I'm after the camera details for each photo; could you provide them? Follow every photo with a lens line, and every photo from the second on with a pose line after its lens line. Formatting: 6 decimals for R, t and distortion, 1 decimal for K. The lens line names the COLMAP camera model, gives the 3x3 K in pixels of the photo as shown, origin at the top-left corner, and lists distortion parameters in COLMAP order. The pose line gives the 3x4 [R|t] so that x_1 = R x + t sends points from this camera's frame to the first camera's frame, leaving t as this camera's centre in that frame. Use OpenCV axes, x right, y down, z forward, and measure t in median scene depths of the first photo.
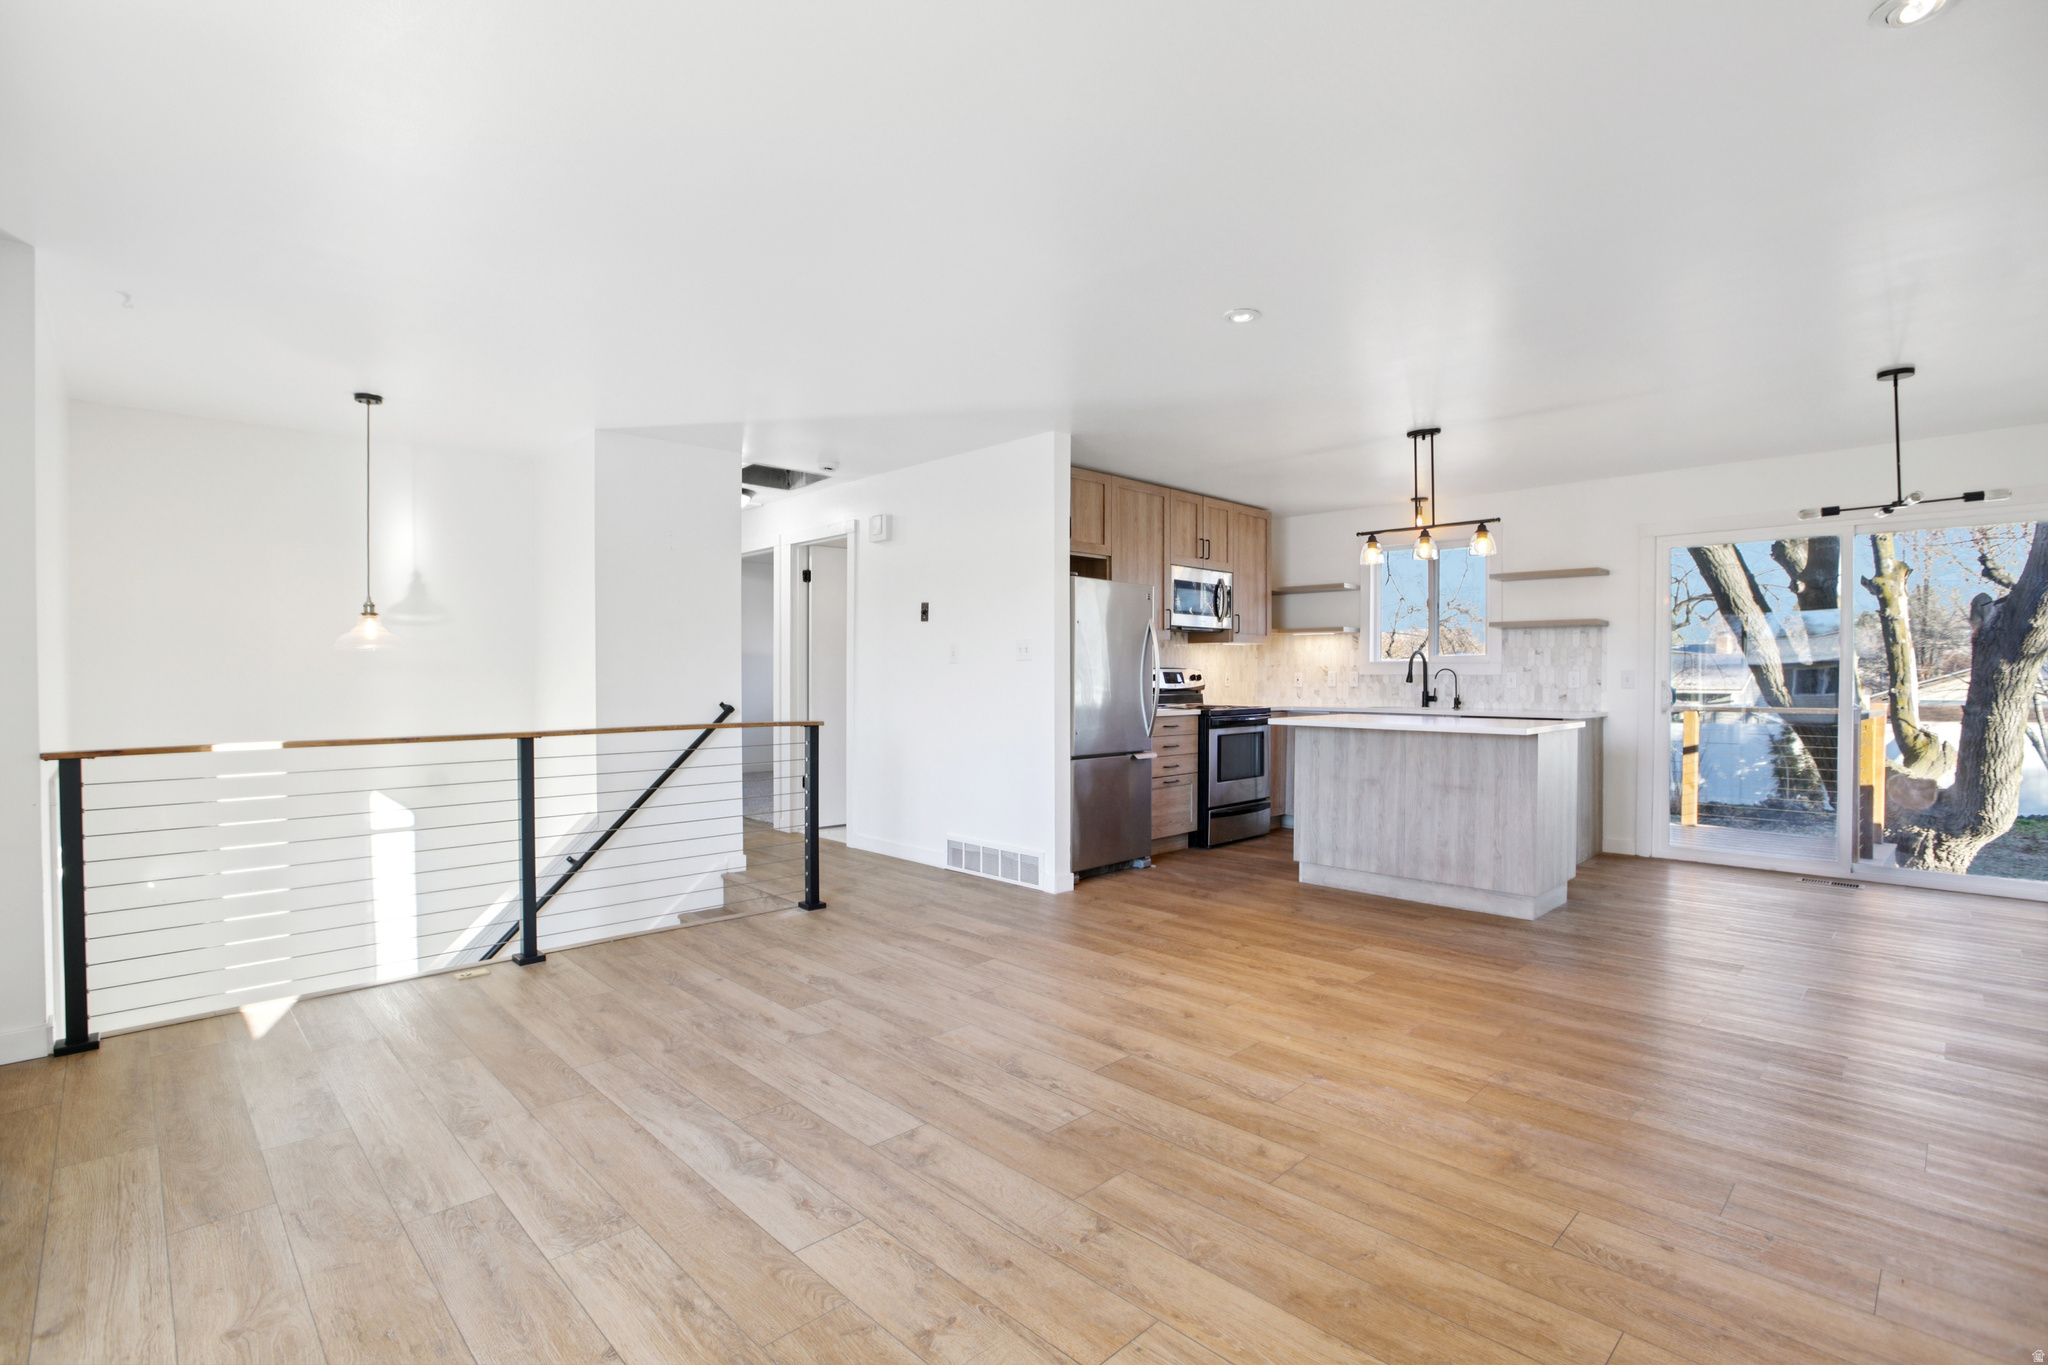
lens RADIAL K [[957.6, 0, 1020.8], [0, 957.6, 685.1], [0, 0, 1]] dist [-0.059500, 0.021855]
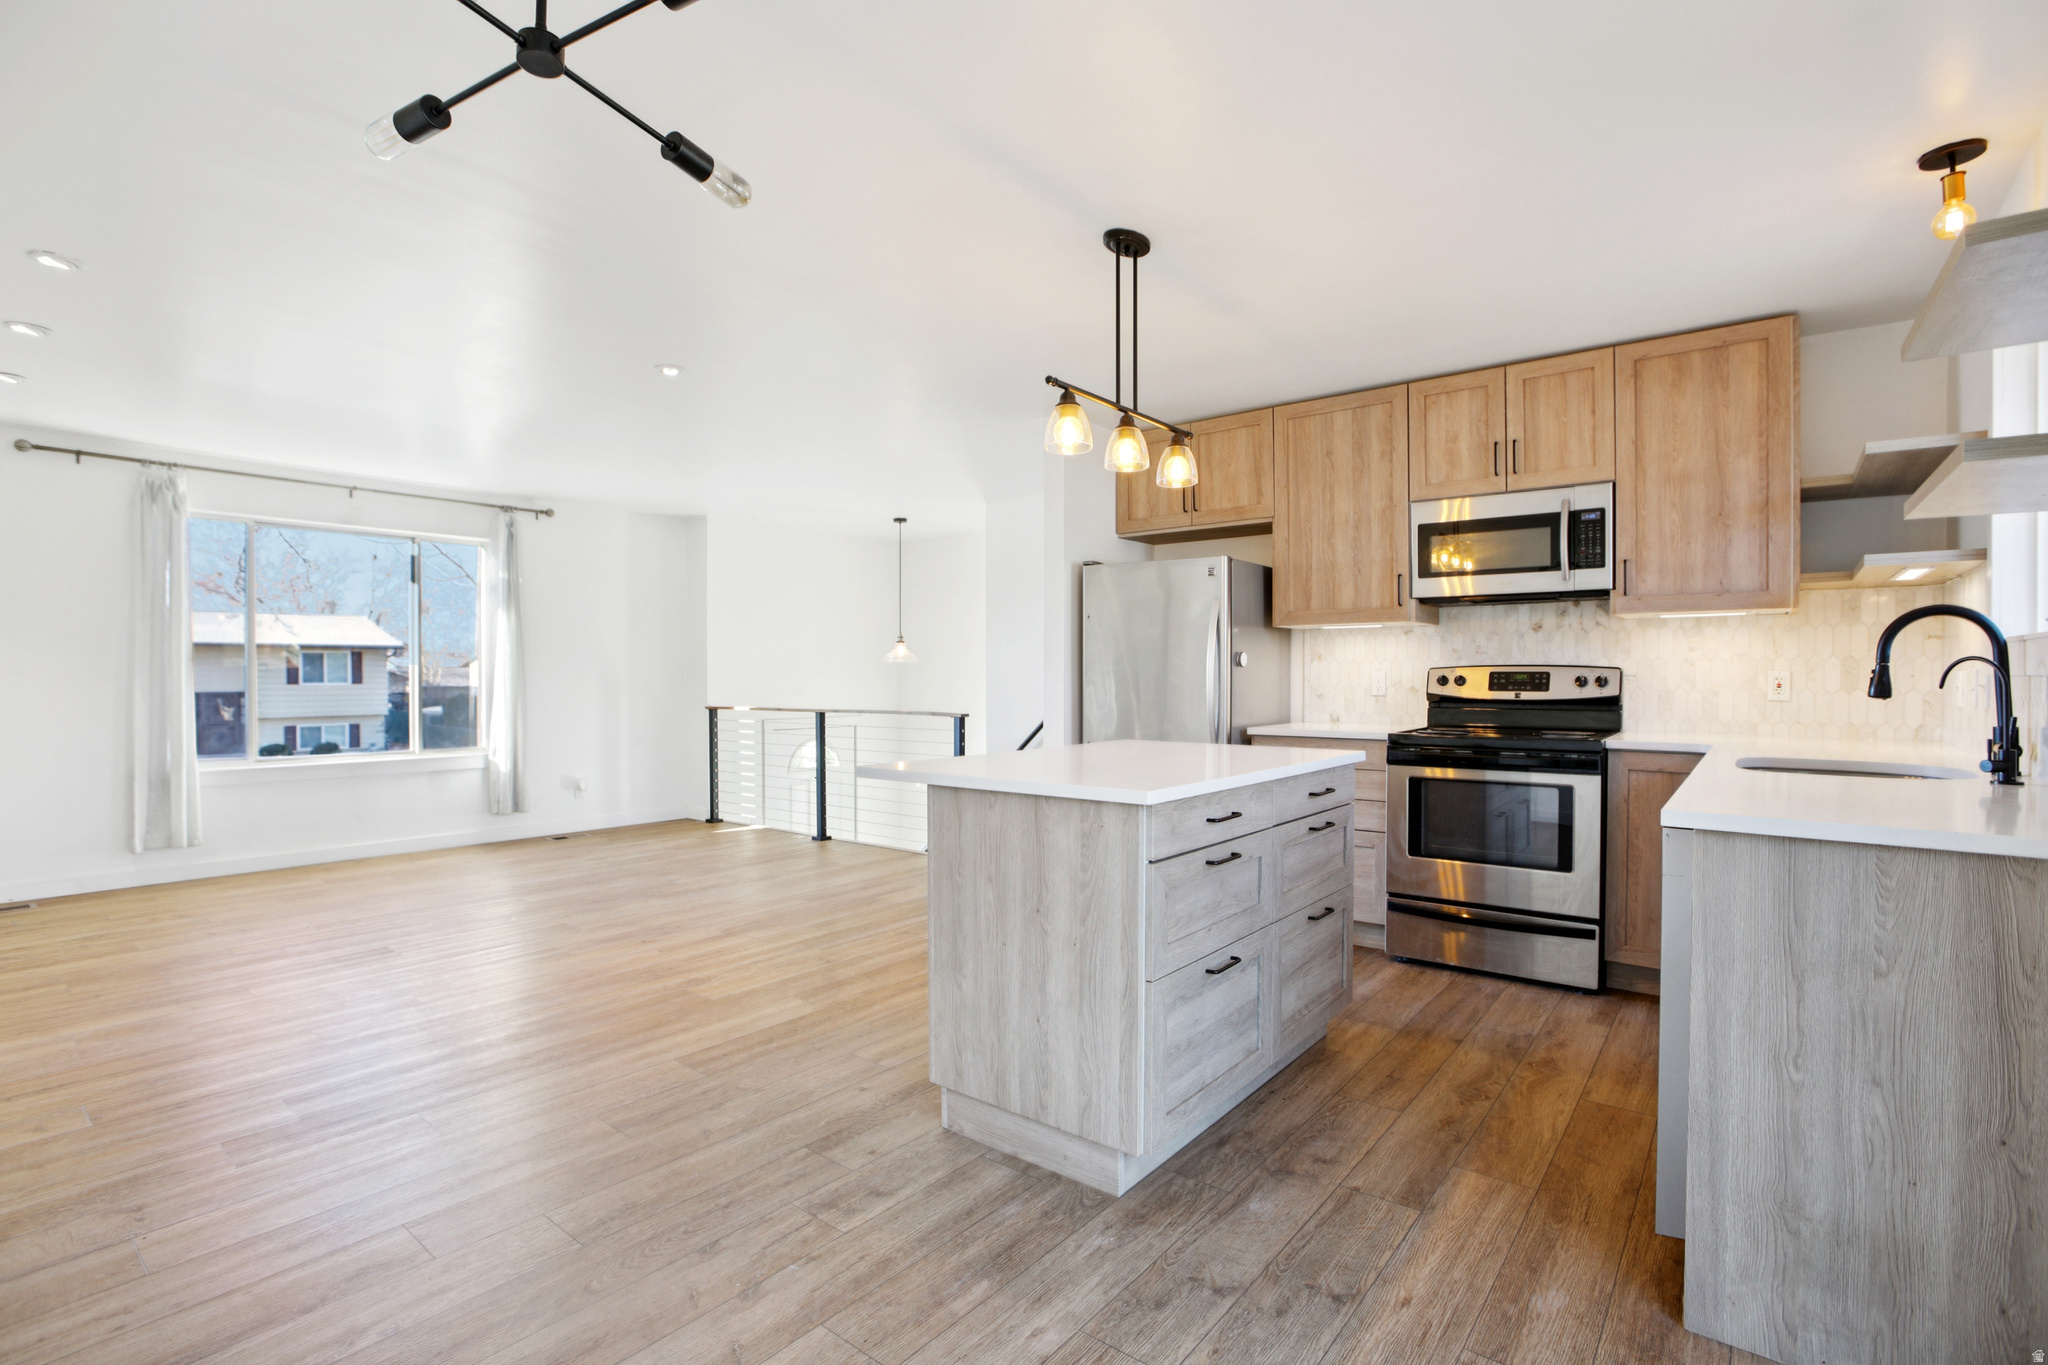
lens RADIAL K [[957.6, 0, 1020.8], [0, 957.6, 685.1], [0, 0, 1]] dist [-0.059500, 0.021855]
pose [[0.119077, 0.009295, -0.992841, 1.143792], [-0.009409, 0.999922, 0.008233, -0.011506], [0.992840, 0.008361, 0.119155, 1.023283]]
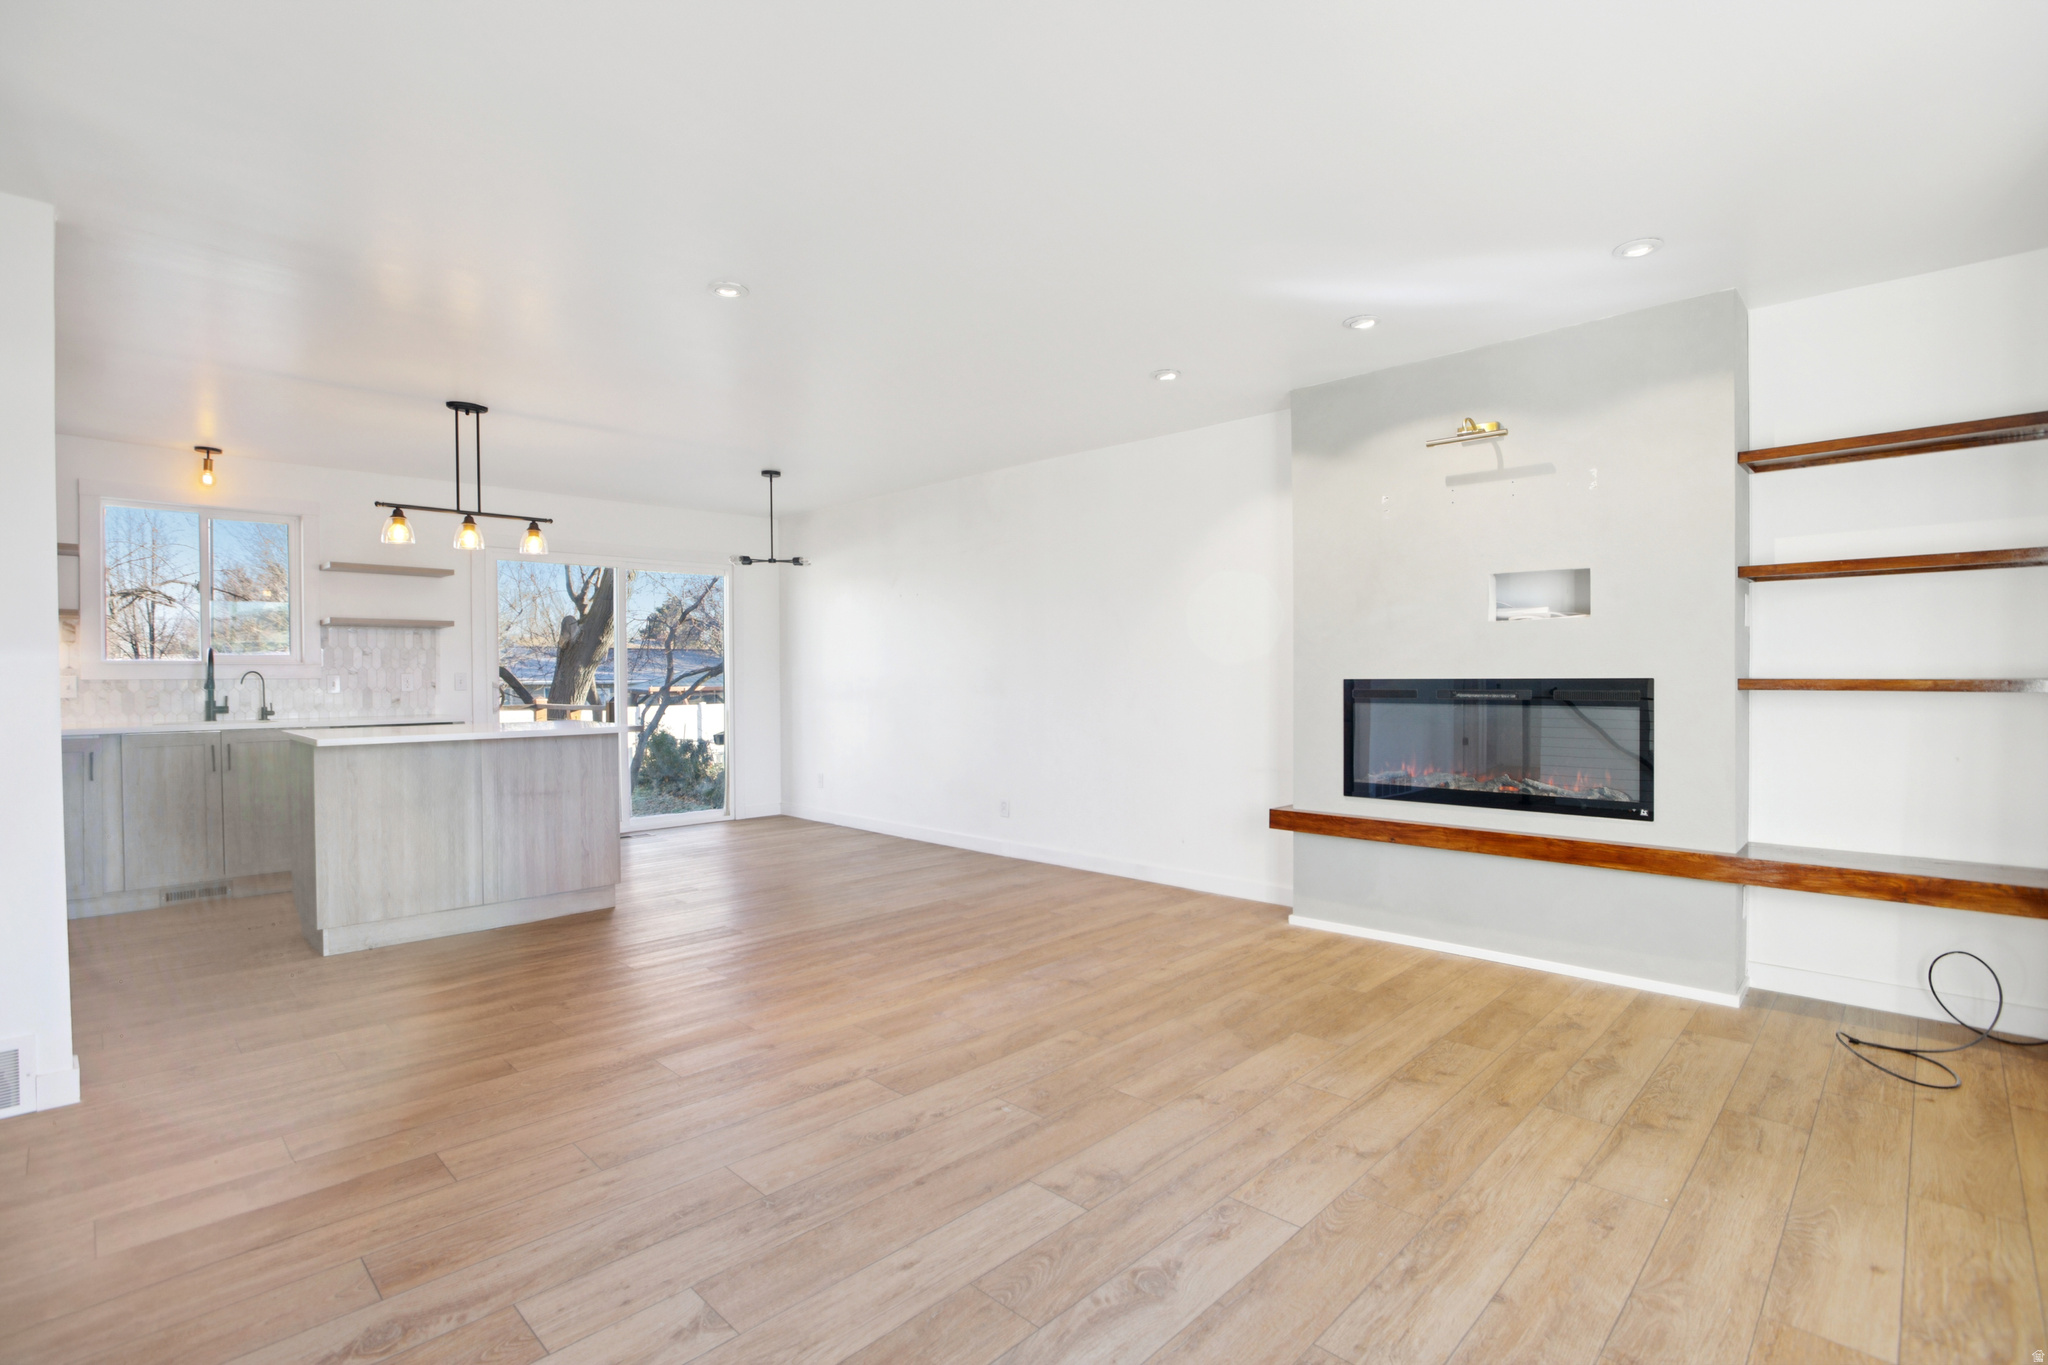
lens RADIAL K [[957.6, 0, 1020.8], [0, 957.6, 685.1], [0, 0, 1]] dist [-0.059500, 0.021855]
pose [[-0.023153, -0.011717, 0.999663, -0.559793], [0.017380, 0.999775, 0.012121, -0.005987], [-0.999581, 0.017655, -0.022944, 0.584973]]
